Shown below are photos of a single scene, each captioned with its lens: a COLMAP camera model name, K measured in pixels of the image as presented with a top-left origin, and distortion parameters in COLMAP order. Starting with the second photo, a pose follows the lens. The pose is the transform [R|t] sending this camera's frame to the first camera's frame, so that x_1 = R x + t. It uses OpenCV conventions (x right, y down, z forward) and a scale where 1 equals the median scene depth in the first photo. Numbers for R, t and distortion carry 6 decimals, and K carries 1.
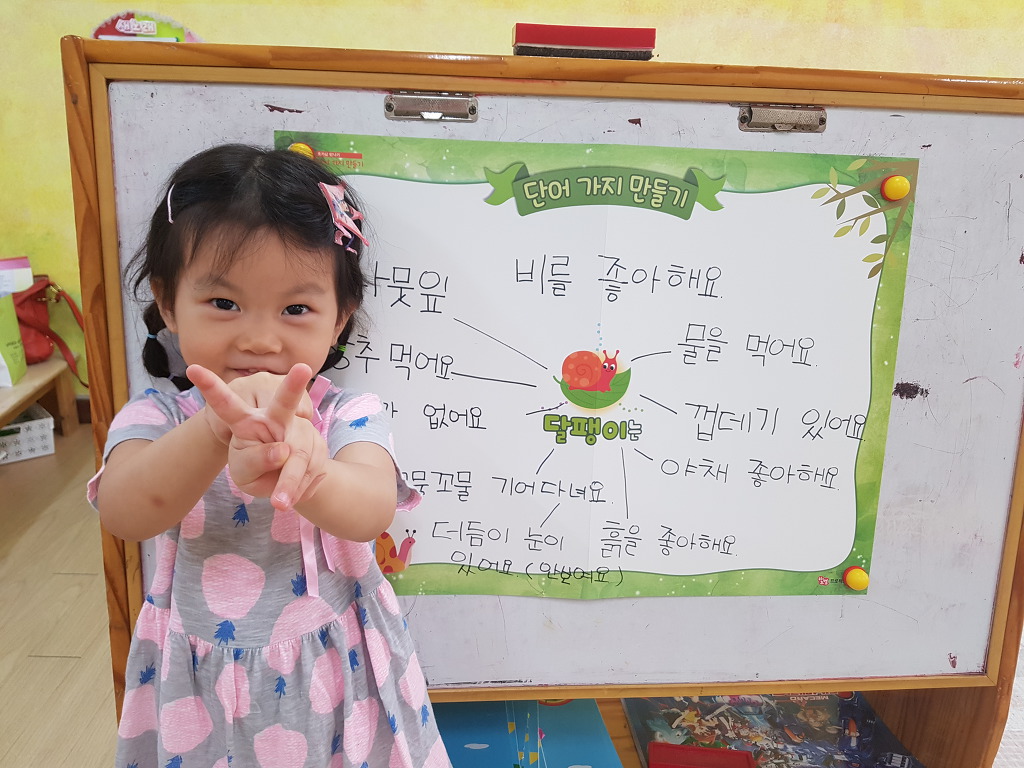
lens RADIAL K [[761.9, 0, 504.2], [0, 761.9, 408.2], [0, 0, 1]] dist [0.289566, -0.529254]
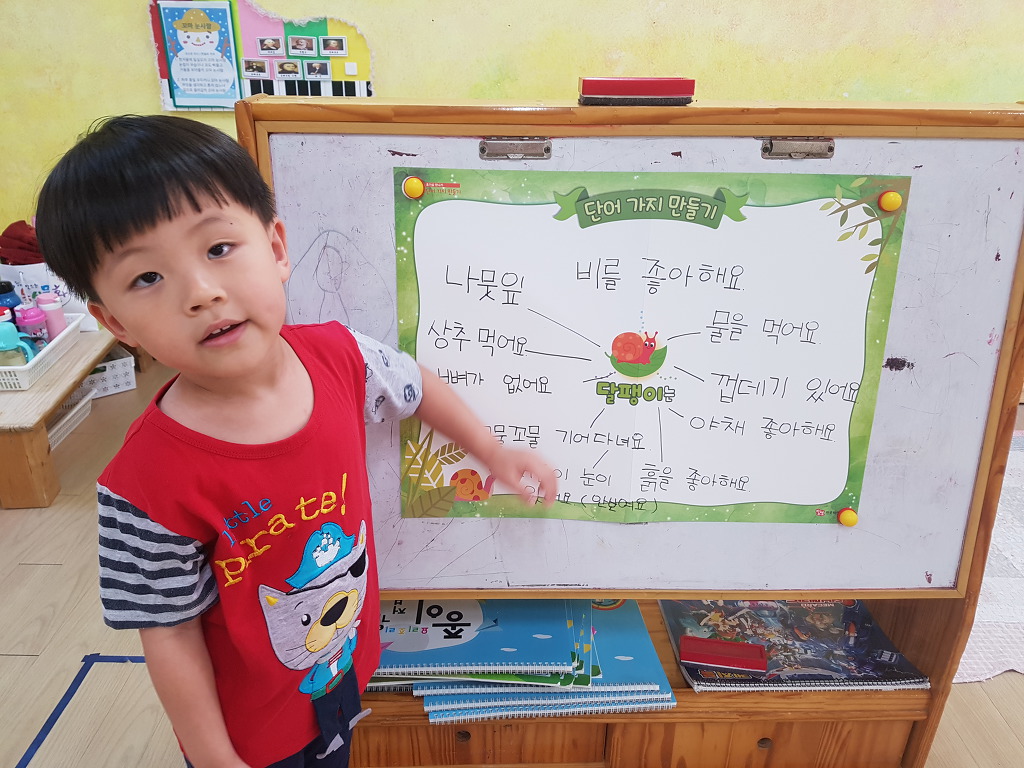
lens RADIAL K [[809.9, 0, 498.5], [0, 809.9, 401.4], [0, 0, 1]] dist [0.271710, -0.552887]
pose [[0.997495, 0.010514, -0.069953, -0.016993], [-0.002996, 0.994285, 0.106718, -0.105764], [0.070675, -0.106241, 0.991825, -0.362952]]
